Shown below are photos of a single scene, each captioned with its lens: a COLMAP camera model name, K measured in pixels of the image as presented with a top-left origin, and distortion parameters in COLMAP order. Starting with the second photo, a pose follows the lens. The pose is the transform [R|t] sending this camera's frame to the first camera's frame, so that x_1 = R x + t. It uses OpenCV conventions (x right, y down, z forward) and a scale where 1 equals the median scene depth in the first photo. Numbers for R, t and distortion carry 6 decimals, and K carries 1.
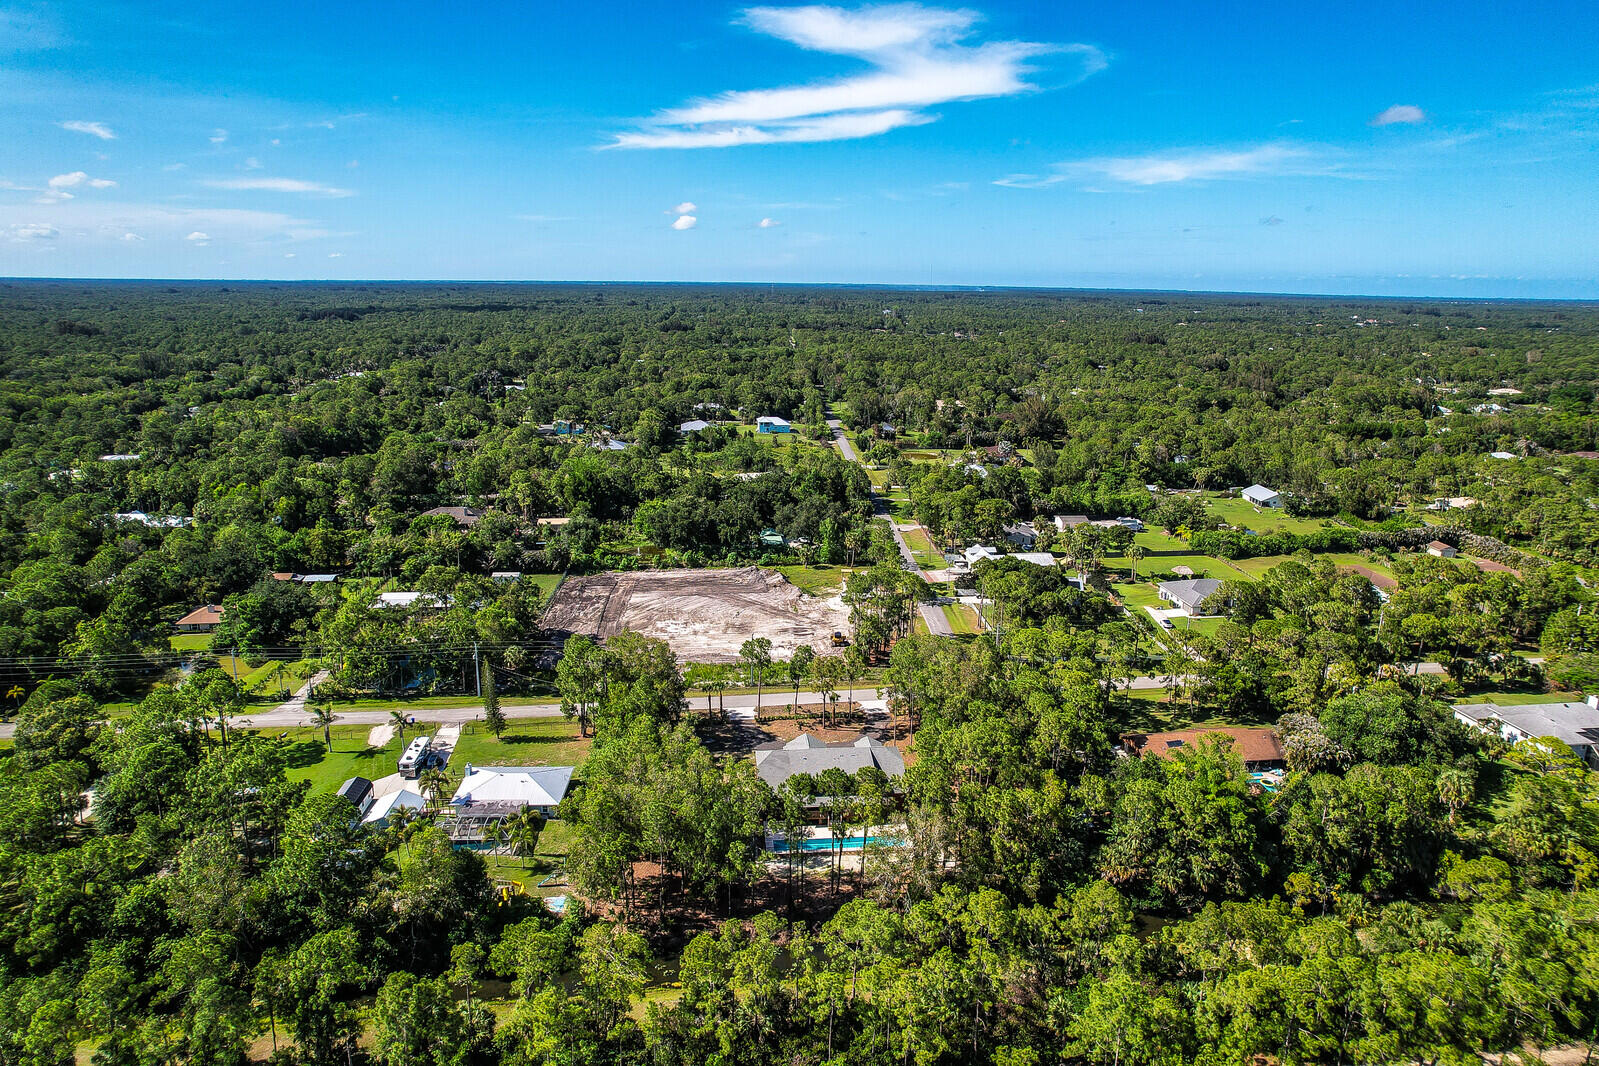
lens RADIAL K [[1019.1, 0, 815.2], [0, 1019.1, 539.3], [0, 0, 1]] dist [-0.078725, 0.070451]
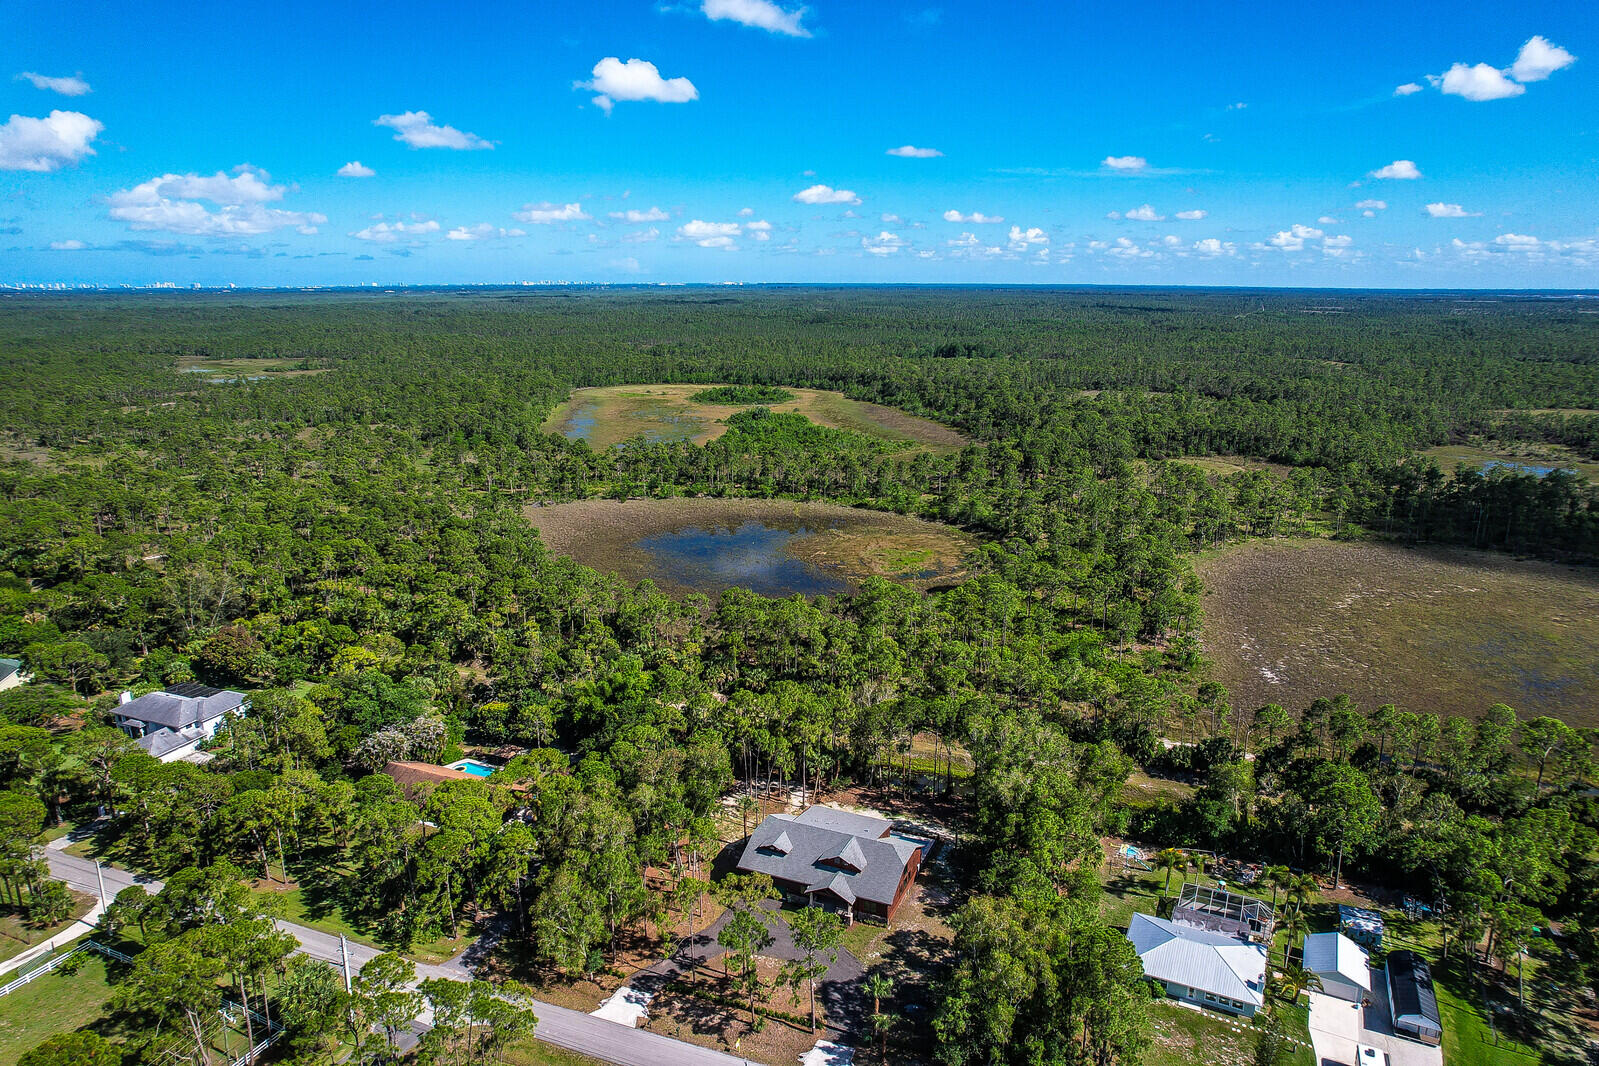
lens RADIAL K [[1019.1, 0, 813.1], [0, 1019.1, 524.2], [0, 0, 1]] dist [-0.078725, 0.070451]
pose [[-0.874537, -0.119570, 0.469988, -0.198693], [0.120814, 0.884858, 0.449923, -0.242598], [-0.469670, 0.450255, -0.759395, 0.868690]]
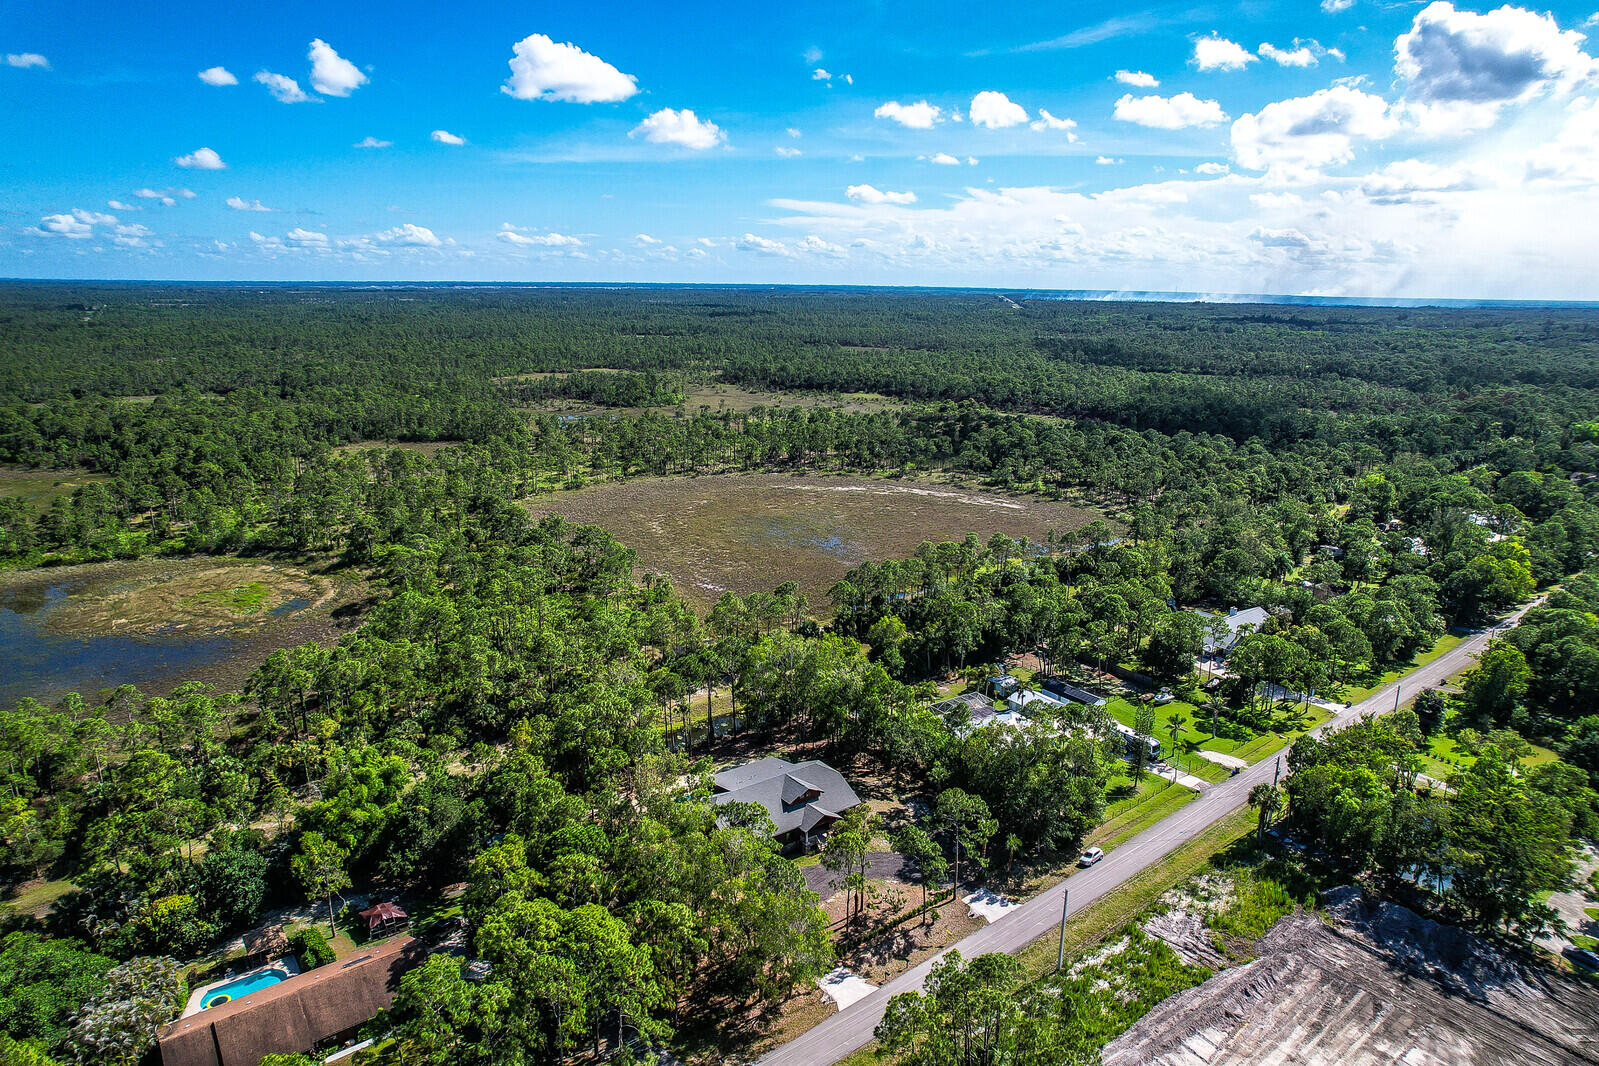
lens RADIAL K [[1019.1, 0, 809.6], [0, 1019.1, 545.0], [0, 0, 1]] dist [-0.078725, 0.070451]
pose [[-0.853191, 0.116495, -0.508423, 0.239734], [-0.152057, 0.876852, 0.456081, -0.229155], [0.498943, 0.466434, -0.730408, 0.887232]]
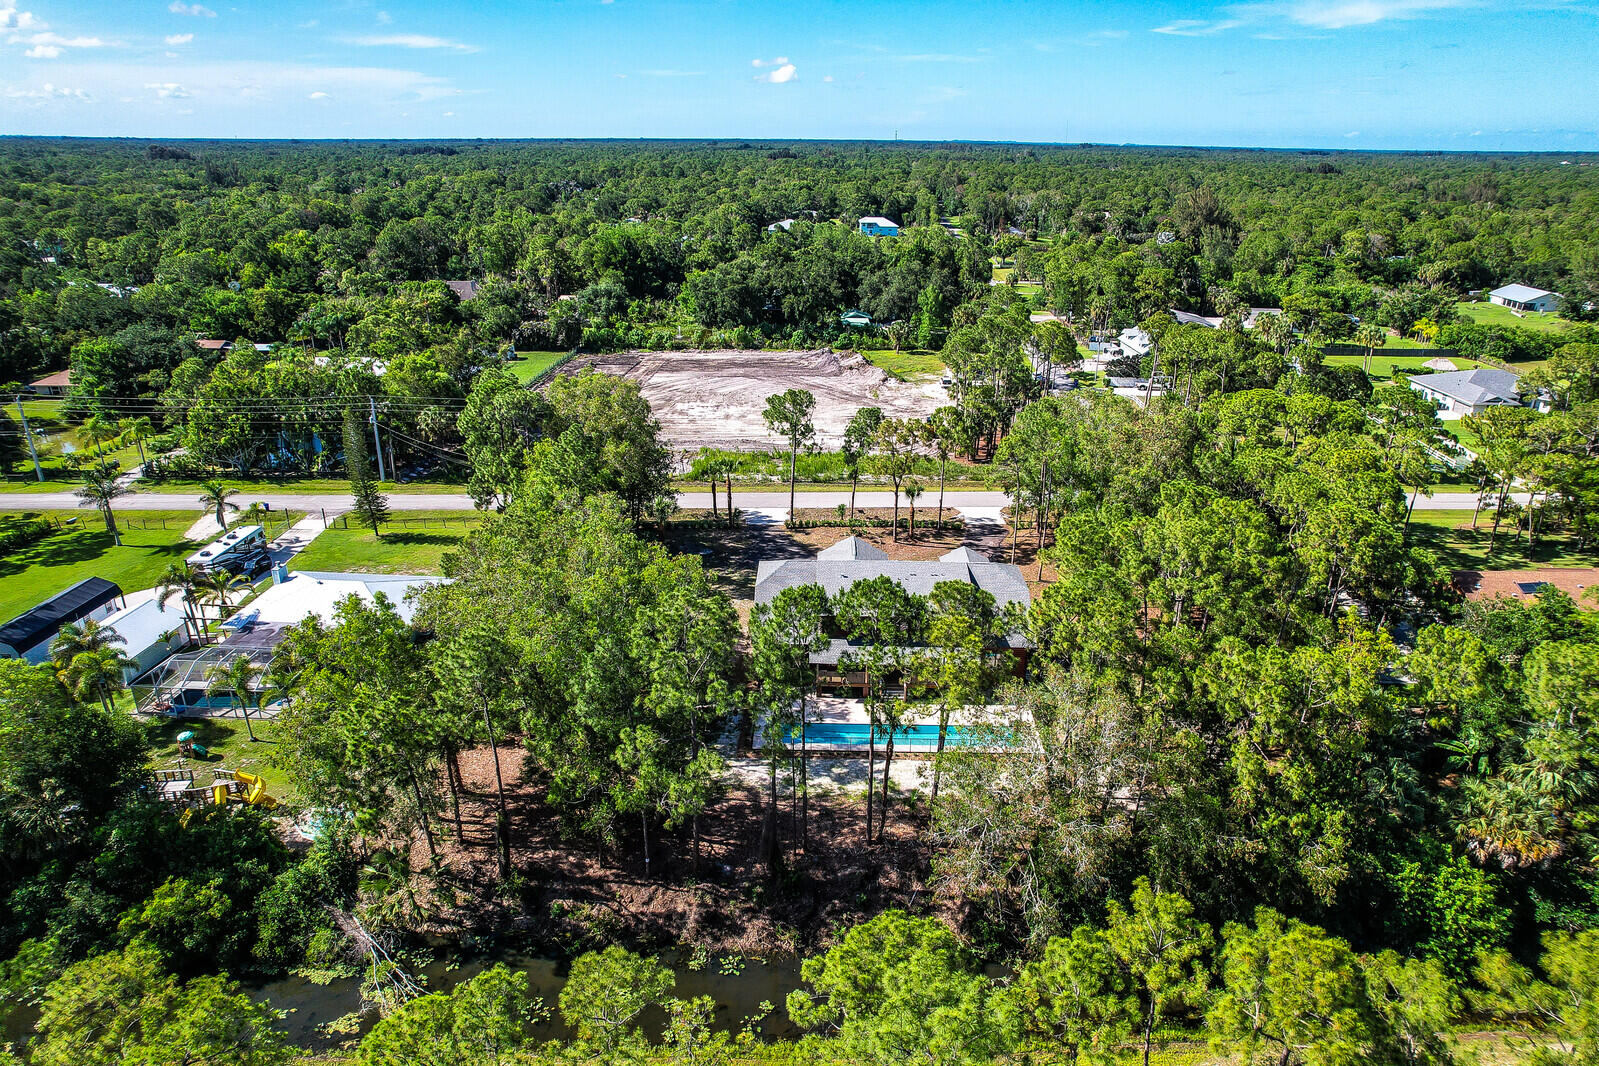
lens RADIAL K [[1019.1, 0, 817.7], [0, 1019.1, 528.4], [0, 0, 1]] dist [-0.078725, 0.070451]
pose [[0.993352, 0.038593, -0.108455, 0.018182], [-0.025827, 0.992828, 0.116731, 0.069731], [0.112182, -0.113154, 0.987224, 0.254565]]
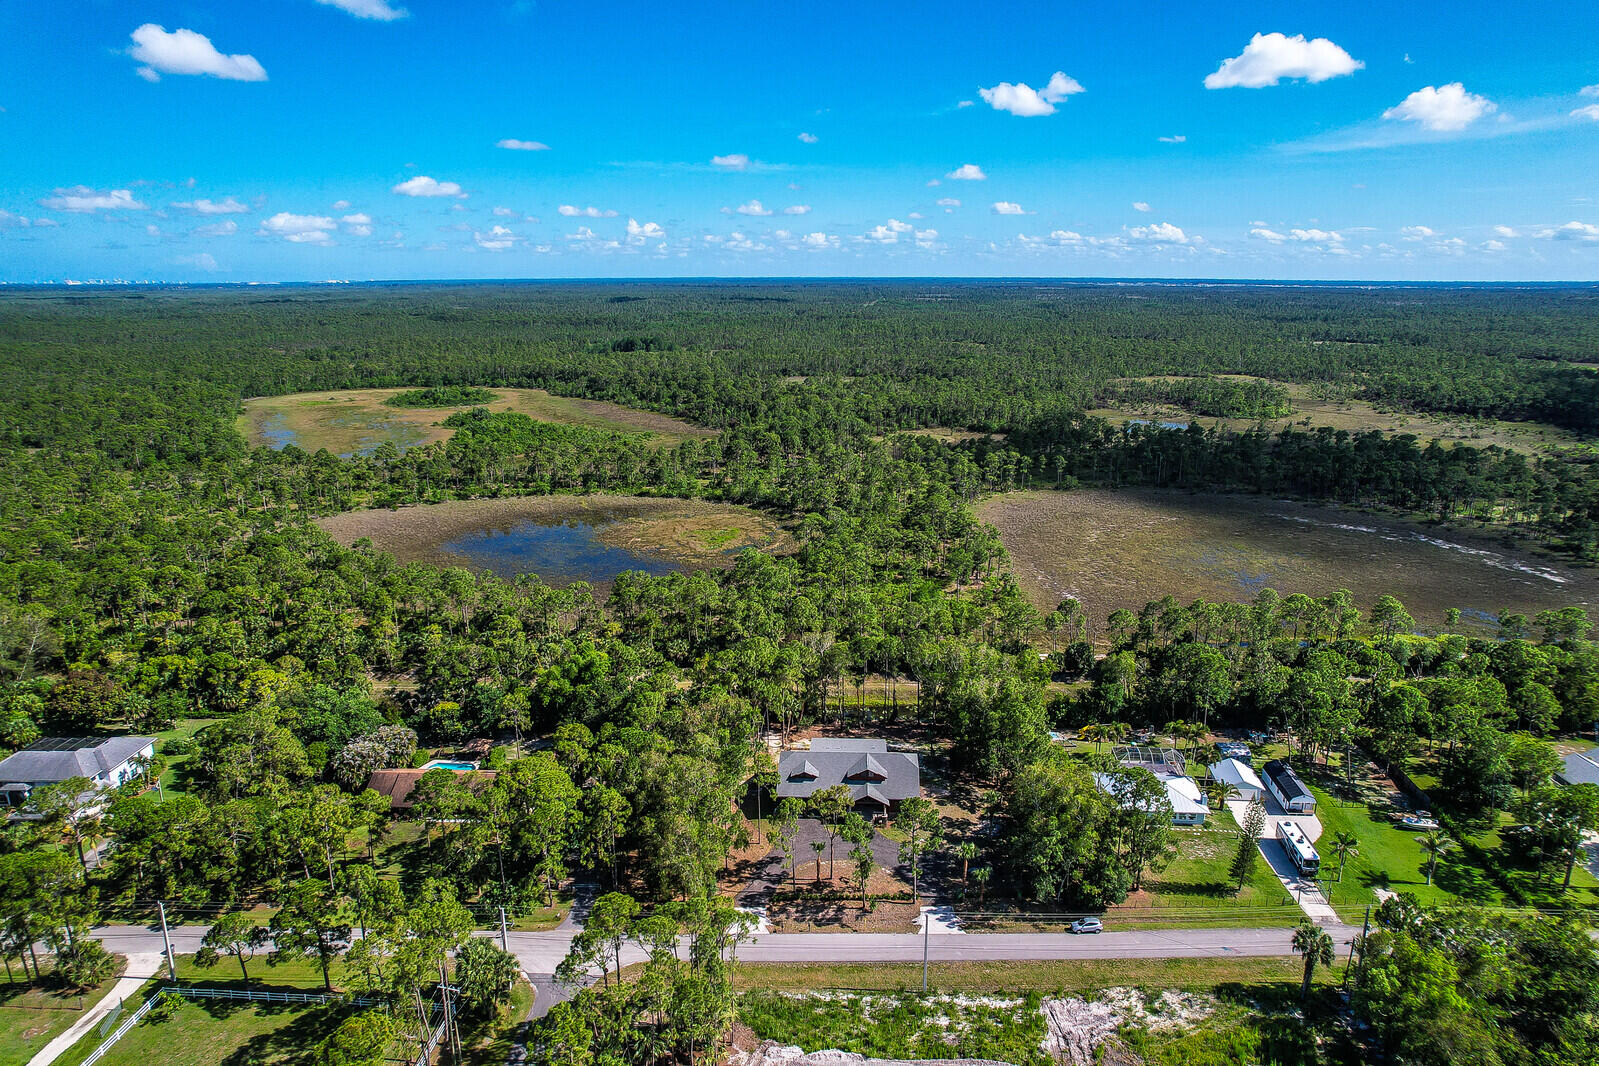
lens RADIAL K [[1019.1, 0, 804.0], [0, 1019.1, 516.5], [0, 0, 1]] dist [-0.078725, 0.070451]
pose [[-0.988575, -0.037444, 0.146004, -0.046857], [0.037028, 0.878640, 0.476047, -0.280122], [-0.146110, 0.476014, -0.867215, 0.996582]]
